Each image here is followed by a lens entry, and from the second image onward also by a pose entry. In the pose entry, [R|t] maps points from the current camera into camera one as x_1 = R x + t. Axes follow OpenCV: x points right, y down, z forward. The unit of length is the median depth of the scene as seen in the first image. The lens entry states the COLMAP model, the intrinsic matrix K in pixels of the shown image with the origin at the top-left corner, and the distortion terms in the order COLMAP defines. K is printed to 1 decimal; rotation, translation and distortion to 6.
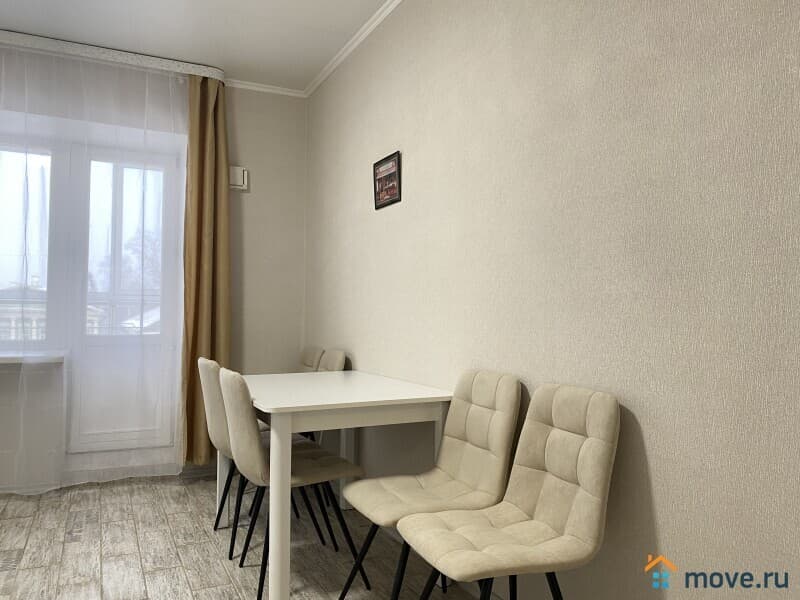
lens RADIAL K [[611.2, 0, 404.2], [0, 611.2, 299.8], [0, 0, 1]] dist [0.002542, -0.001724]
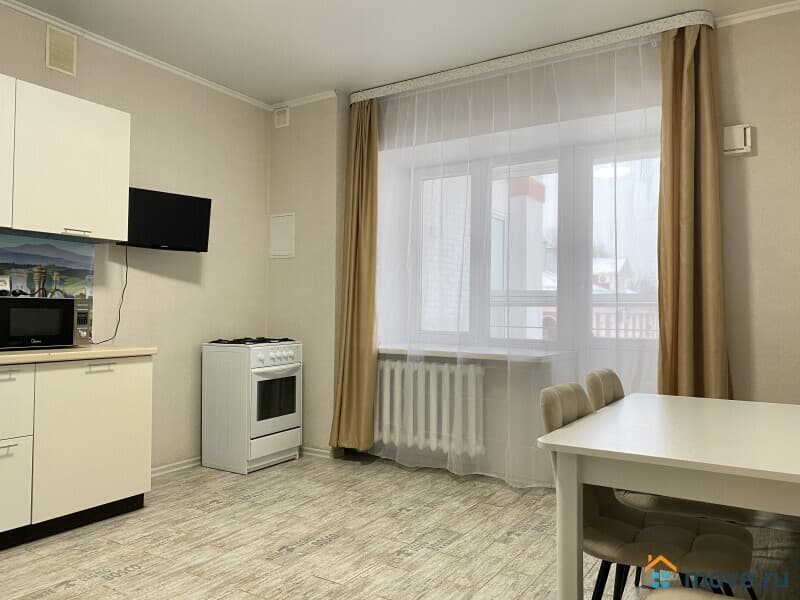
lens RADIAL K [[611.2, 0, 367.6], [0, 611.2, 293.9], [0, 0, 1]] dist [0.002542, -0.001724]
pose [[0.511671, -0.028903, -0.858695, 0.167519], [0.018350, 0.999574, -0.022710, 0.004927], [0.858985, -0.004137, 0.511984, 0.229566]]
